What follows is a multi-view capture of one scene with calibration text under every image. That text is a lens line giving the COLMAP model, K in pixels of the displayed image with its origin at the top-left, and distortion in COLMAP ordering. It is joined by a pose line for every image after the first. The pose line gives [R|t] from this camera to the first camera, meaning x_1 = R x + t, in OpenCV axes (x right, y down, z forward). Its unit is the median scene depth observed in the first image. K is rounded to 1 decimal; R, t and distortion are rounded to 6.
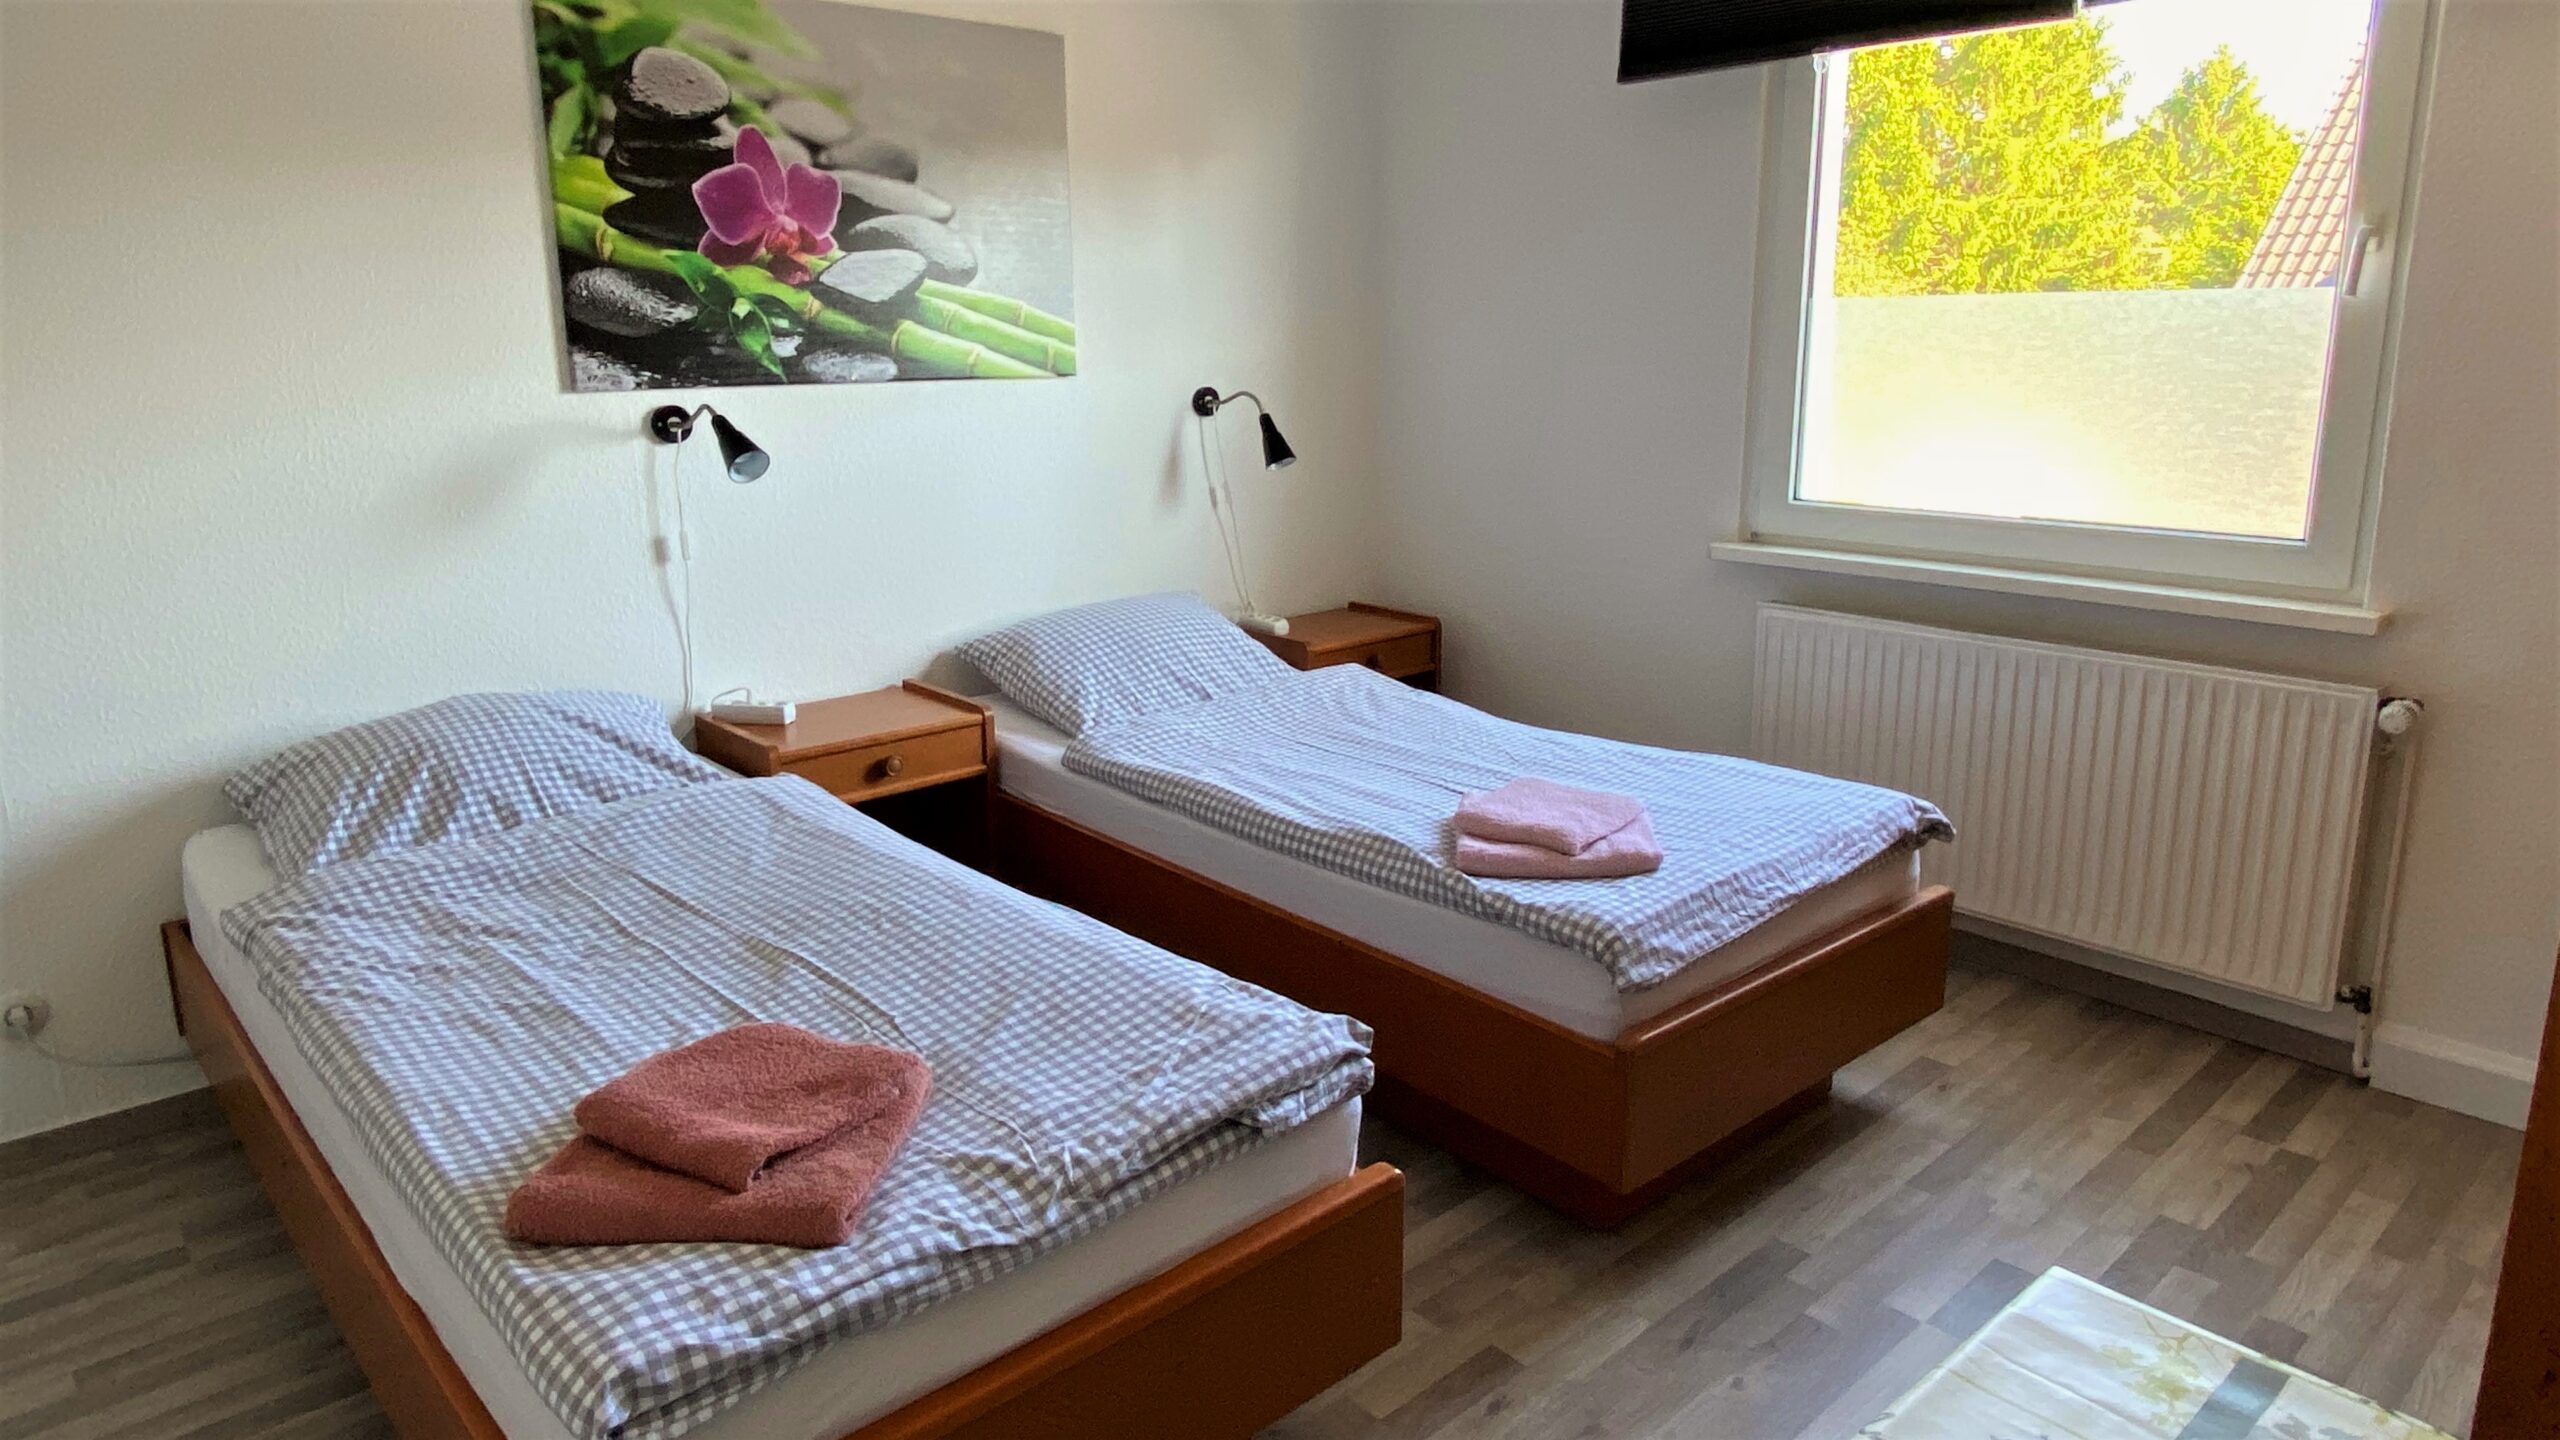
lens RADIAL K [[1579.1, 0, 1280.0], [0, 1579.1, 720.0], [0, 0, 1]] dist [0.000955, 0.000202]
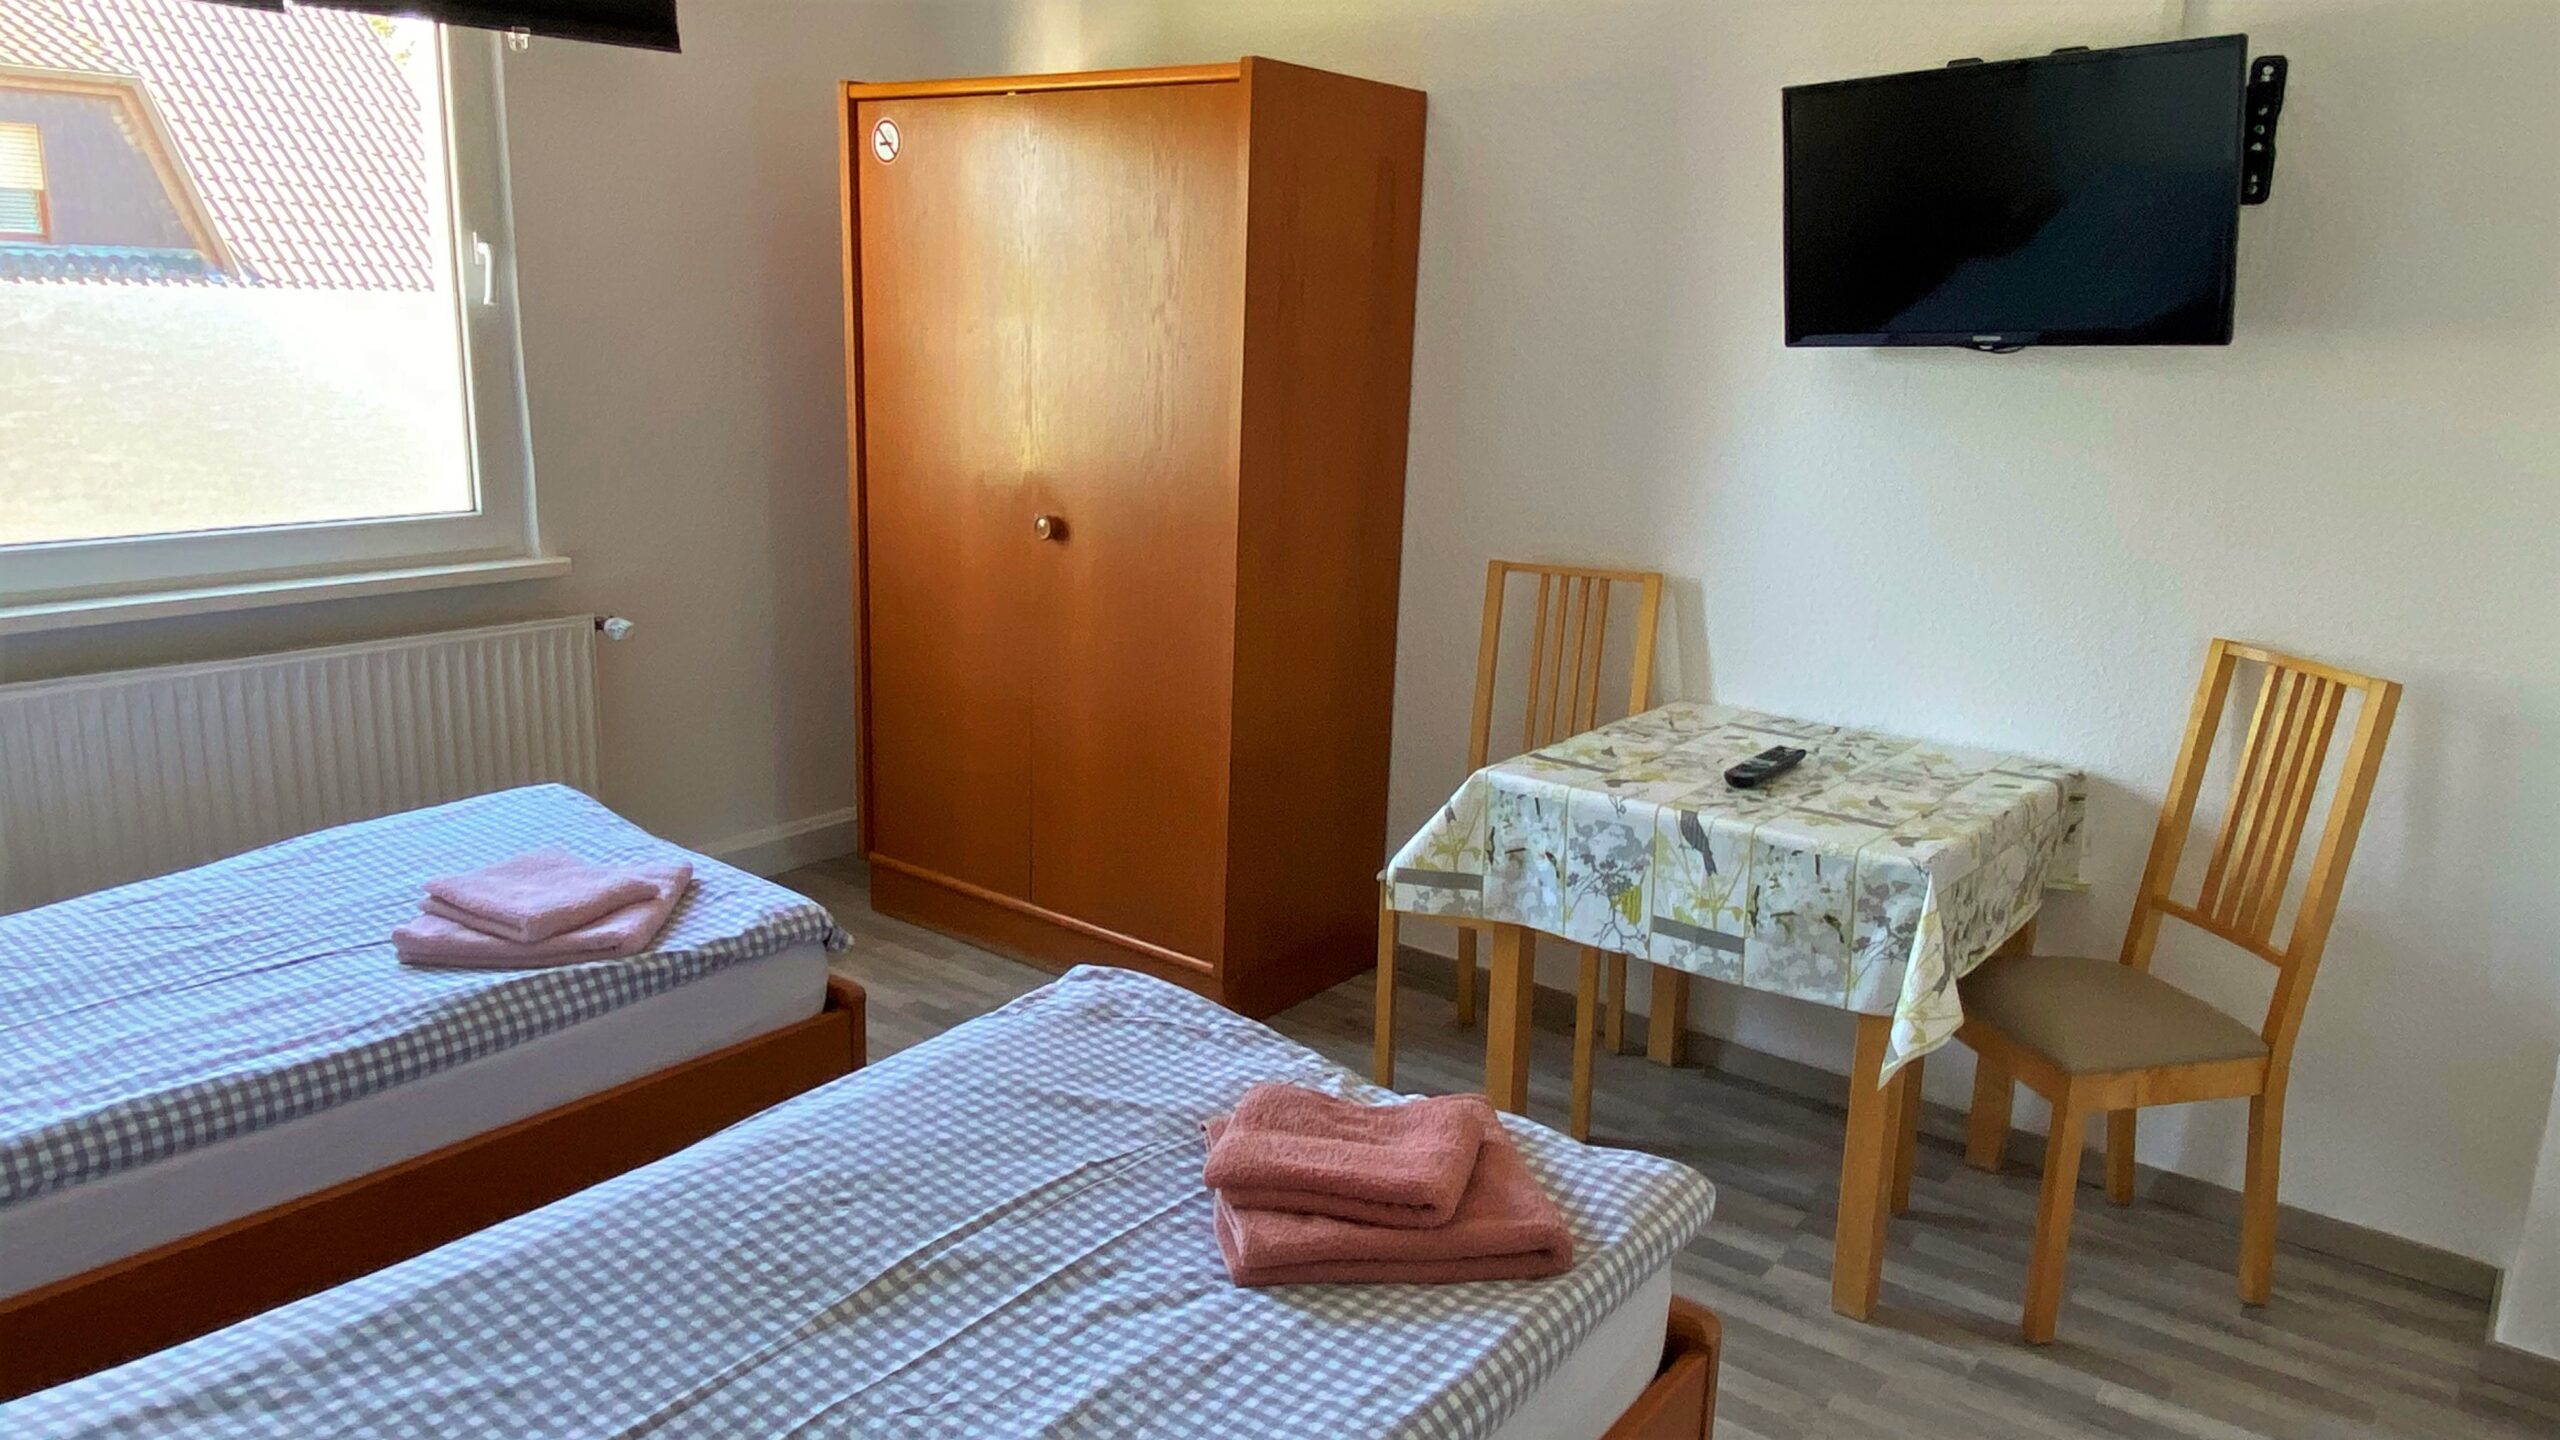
lens RADIAL K [[1716.7, 0, 1280.0], [0, 1716.7, 720.0], [0, 0, 1]] dist [-0.003248, -0.000978]
pose [[-0.185442, -0.234016, 0.954383, -0.919894], [0.201711, 0.941482, 0.270046, -0.238872], [-0.961730, 0.242588, -0.127386, 0.764052]]
